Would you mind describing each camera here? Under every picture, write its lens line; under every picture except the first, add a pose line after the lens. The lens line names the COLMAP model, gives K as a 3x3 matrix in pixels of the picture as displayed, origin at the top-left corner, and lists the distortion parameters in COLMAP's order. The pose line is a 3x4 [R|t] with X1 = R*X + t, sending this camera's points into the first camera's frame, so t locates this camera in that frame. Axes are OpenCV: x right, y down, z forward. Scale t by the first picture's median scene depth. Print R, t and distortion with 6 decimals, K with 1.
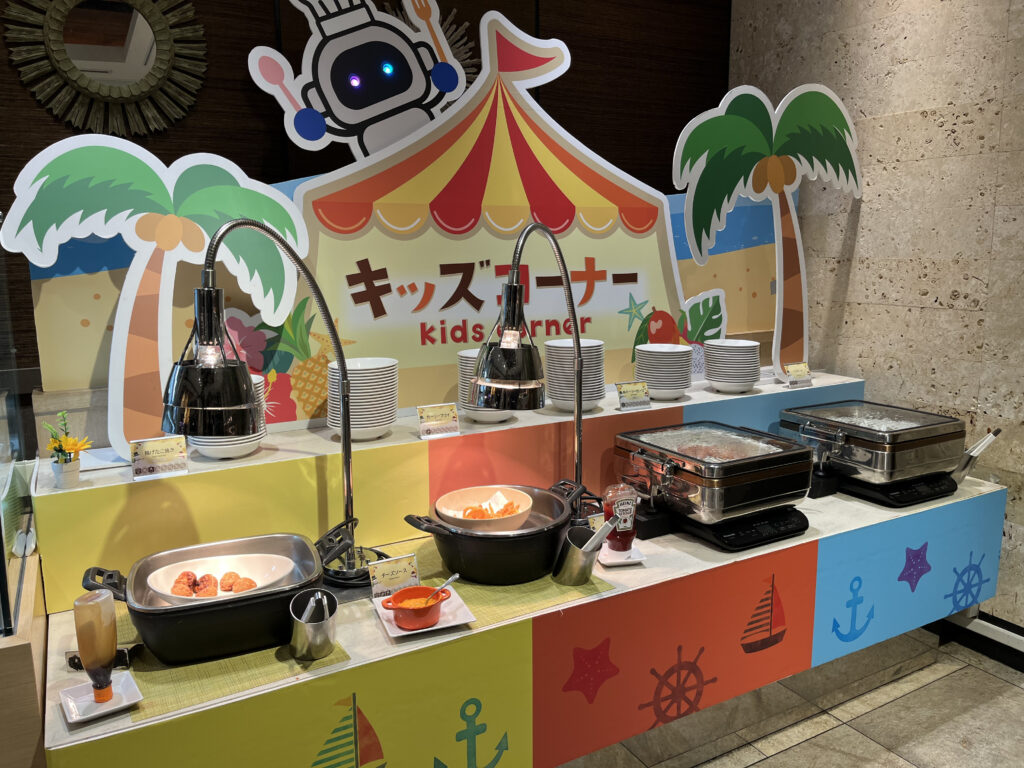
lens RADIAL K [[772.0, 0, 511.3], [0, 772.0, 382.4], [0, 0, 1]] dist [0.006640, -0.040299]
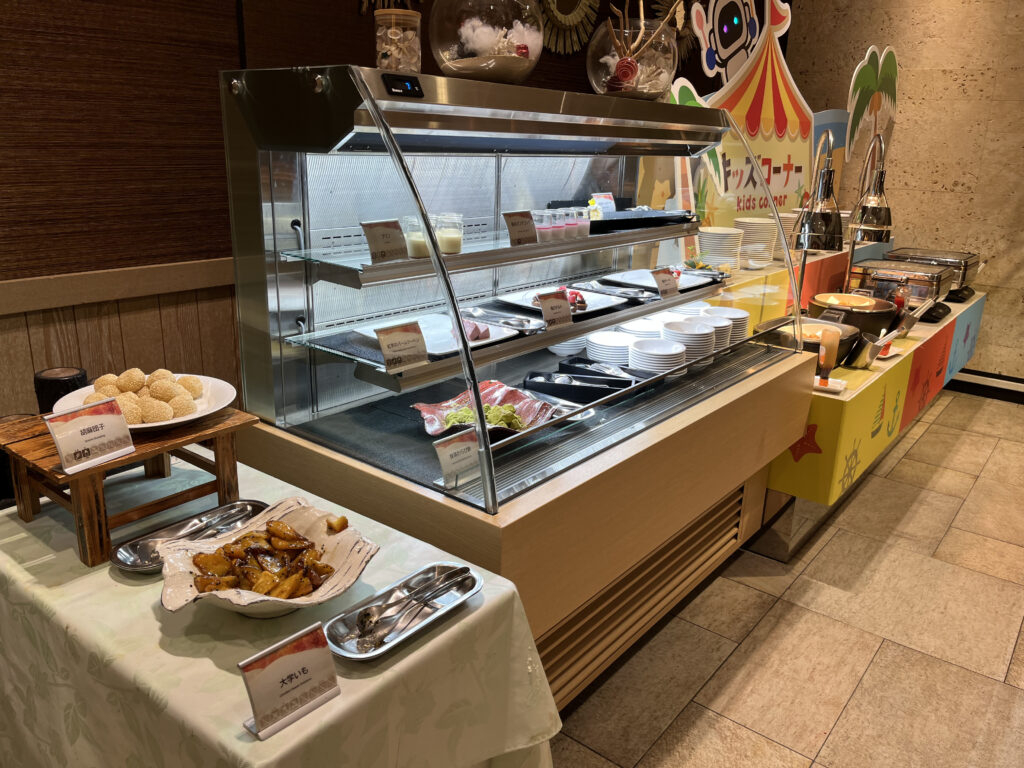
lens RADIAL K [[772.0, 0, 511.5], [0, 772.0, 384.2], [0, 0, 1]] dist [0.006640, -0.040299]
pose [[0.925654, -0.082712, 0.369220, -1.017630], [0.032617, 0.989625, 0.139921, 0.056758], [-0.376962, -0.117476, 0.918749, -0.251609]]
